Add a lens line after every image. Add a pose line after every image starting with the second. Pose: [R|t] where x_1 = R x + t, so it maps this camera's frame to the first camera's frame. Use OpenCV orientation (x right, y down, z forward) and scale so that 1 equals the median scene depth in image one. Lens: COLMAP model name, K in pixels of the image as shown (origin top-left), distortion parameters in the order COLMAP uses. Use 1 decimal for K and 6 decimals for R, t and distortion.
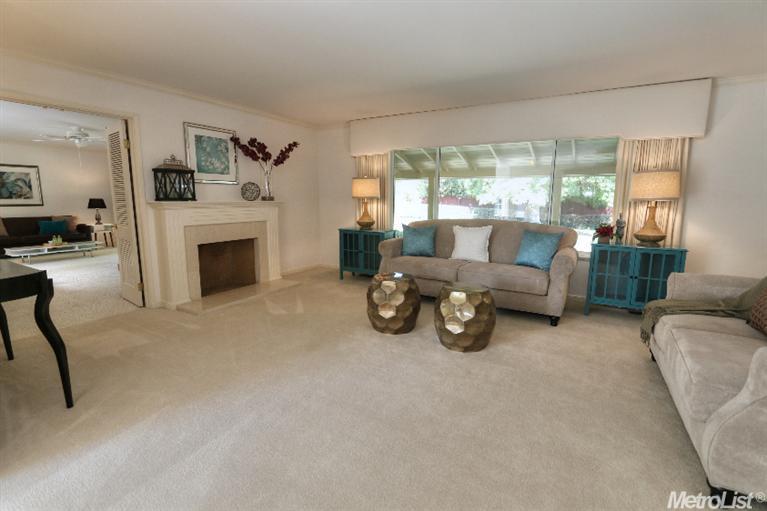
lens RADIAL K [[351.8, 0, 383.4], [0, 351.8, 253.5], [0, 0, 1]] dist [-0.012545, 0.002076]
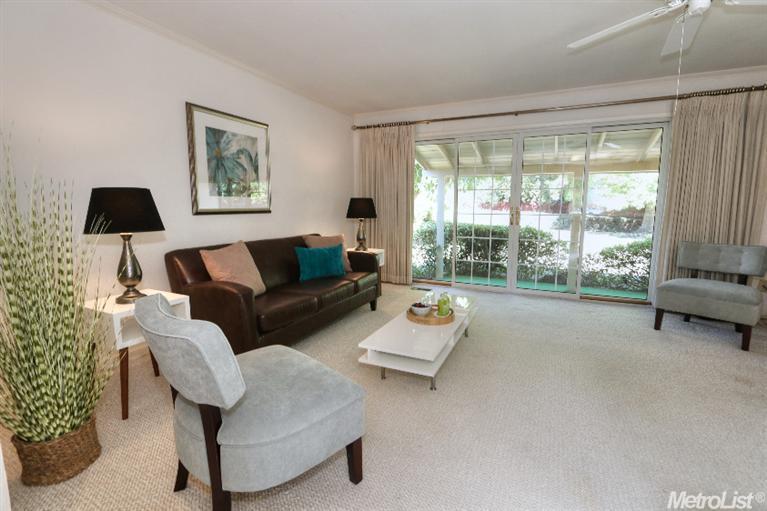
lens RADIAL K [[351.8, 0, 382.9], [0, 351.8, 250.4], [0, 0, 1]] dist [-0.012545, 0.002076]
pose [[0.996013, -0.012786, 0.088284, -0.896700], [0.015411, 0.999457, -0.029108, -0.074664], [-0.087864, 0.030352, 0.995670, 0.549076]]
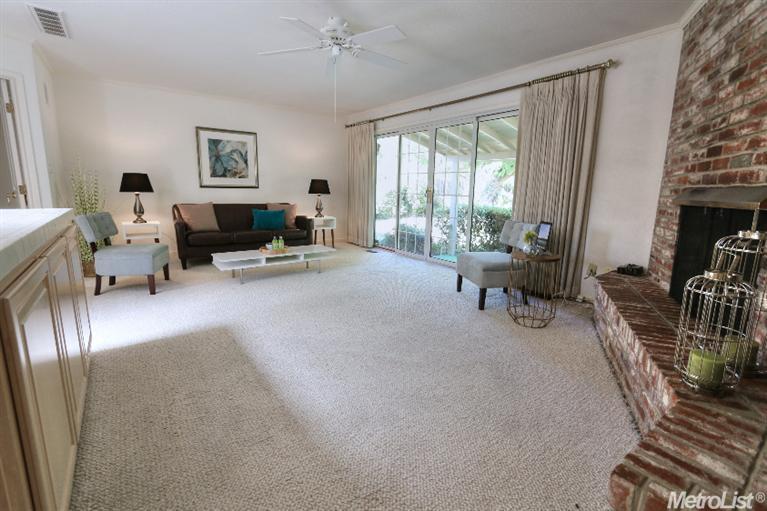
lens RADIAL K [[351.8, 0, 382.2], [0, 351.8, 253.9], [0, 0, 1]] dist [-0.012545, 0.002076]
pose [[0.920105, 0.086416, -0.382019, -0.461060], [-0.078726, 0.996255, 0.035747, -0.048943], [0.383677, -0.002817, 0.923463, 0.435580]]
